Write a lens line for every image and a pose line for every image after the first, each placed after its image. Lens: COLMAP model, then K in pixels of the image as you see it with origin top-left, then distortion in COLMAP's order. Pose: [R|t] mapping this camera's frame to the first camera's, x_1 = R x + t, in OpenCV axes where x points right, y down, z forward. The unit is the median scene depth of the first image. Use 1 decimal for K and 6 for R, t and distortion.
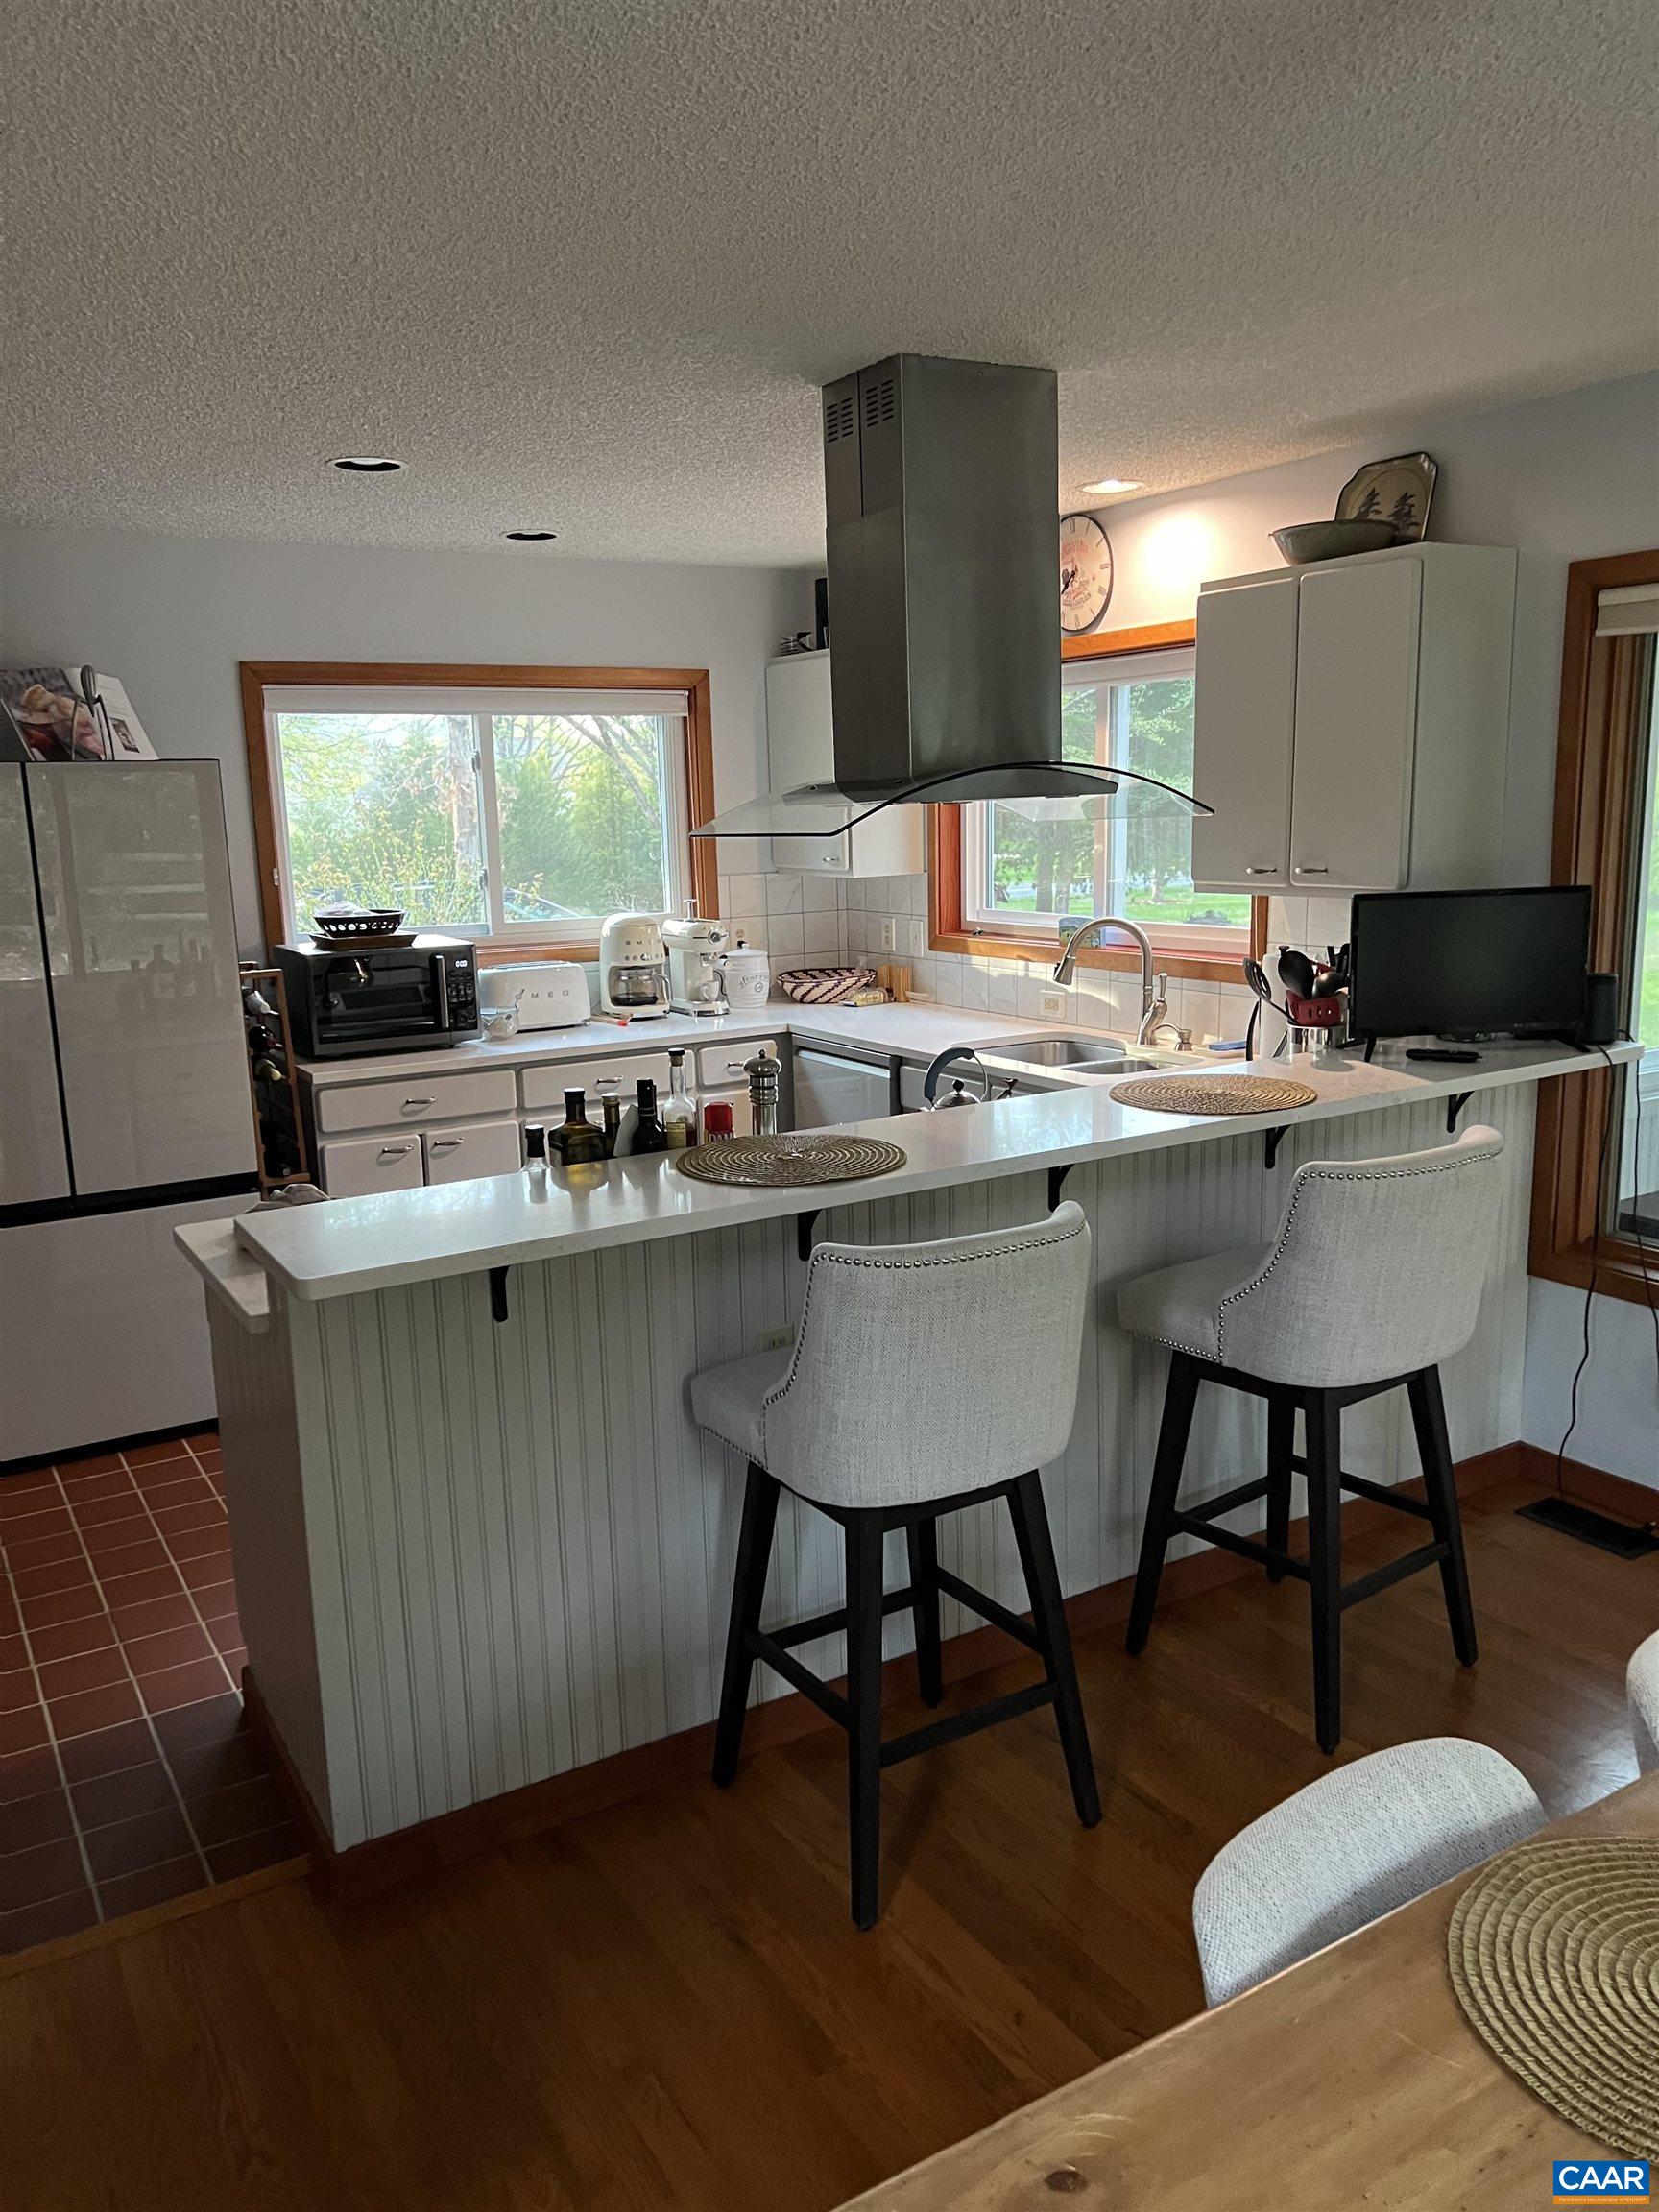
lens RADIAL K [[1658.3, 0, 828.2], [0, 1658.3, 1124.0], [0, 0, 1]] dist [0.043477, -0.036930]
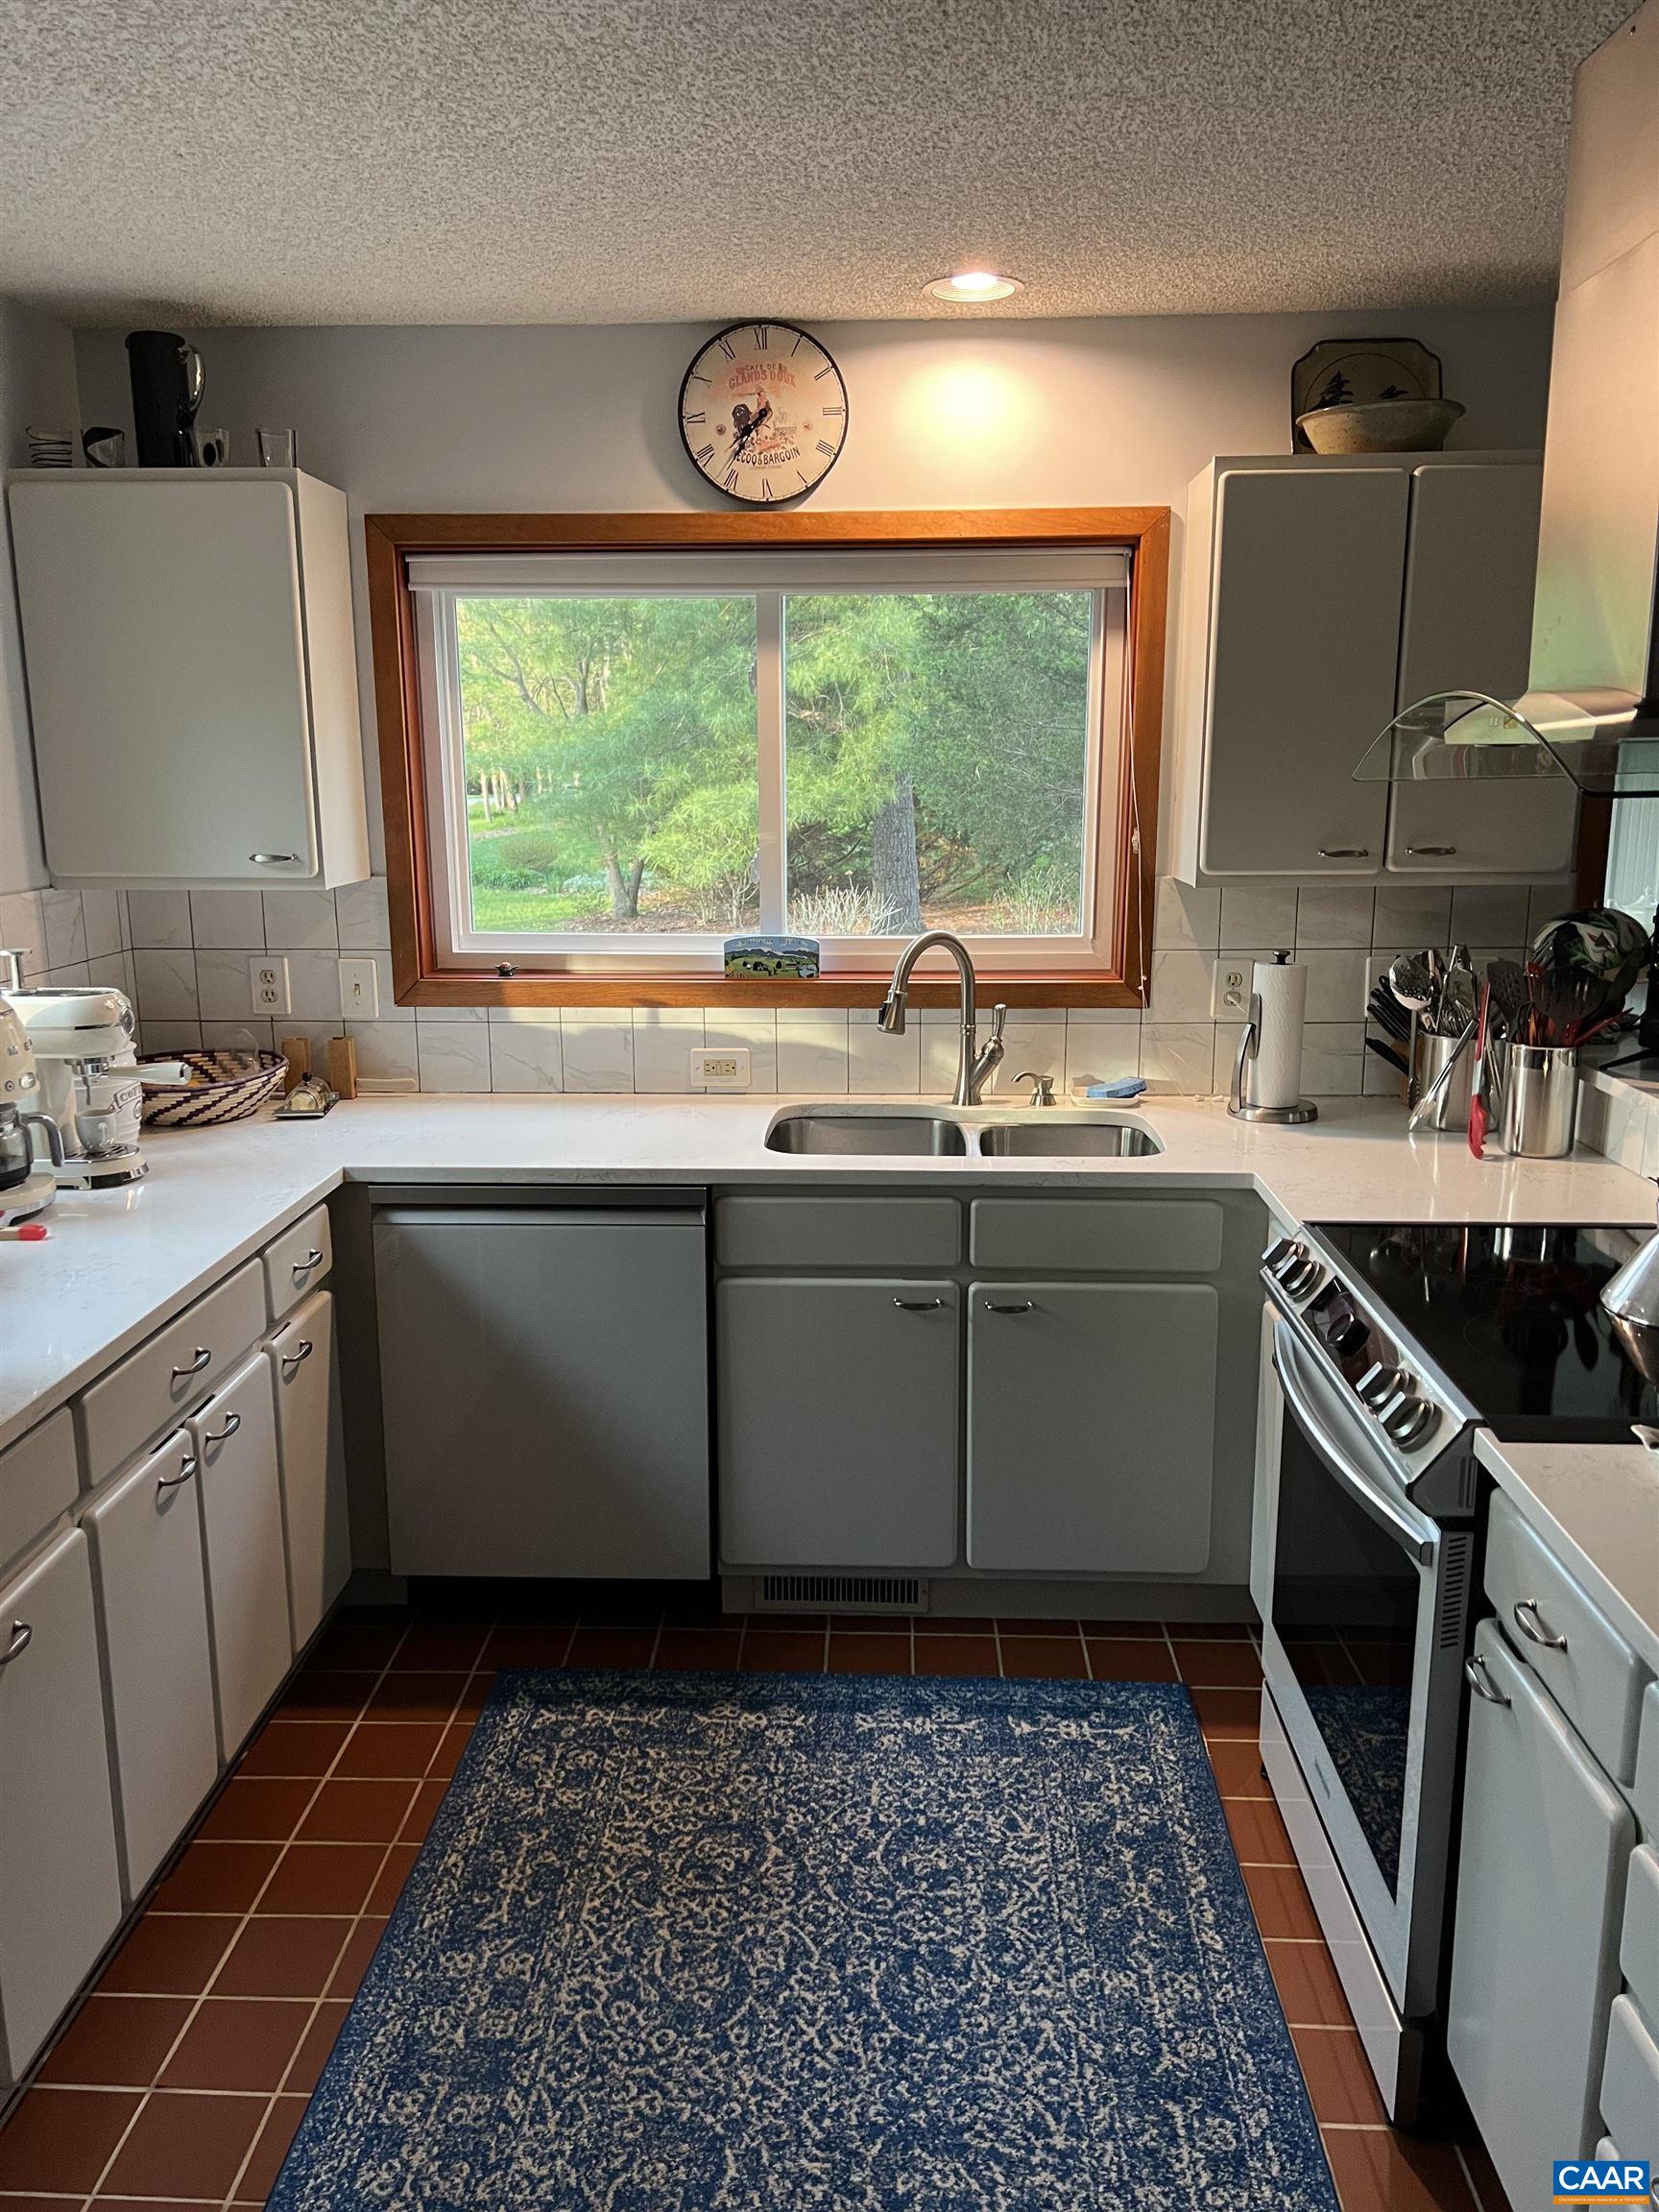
lens RADIAL K [[1658.3, 0, 833.0], [0, 1658.3, 1107.3], [0, 0, 1]] dist [0.043477, -0.036930]
pose [[0.543246, -0.148170, 0.826396, -0.407301], [0.148933, 0.985700, 0.078829, -0.106115], [-0.826258, 0.080254, 0.557545, 0.615653]]
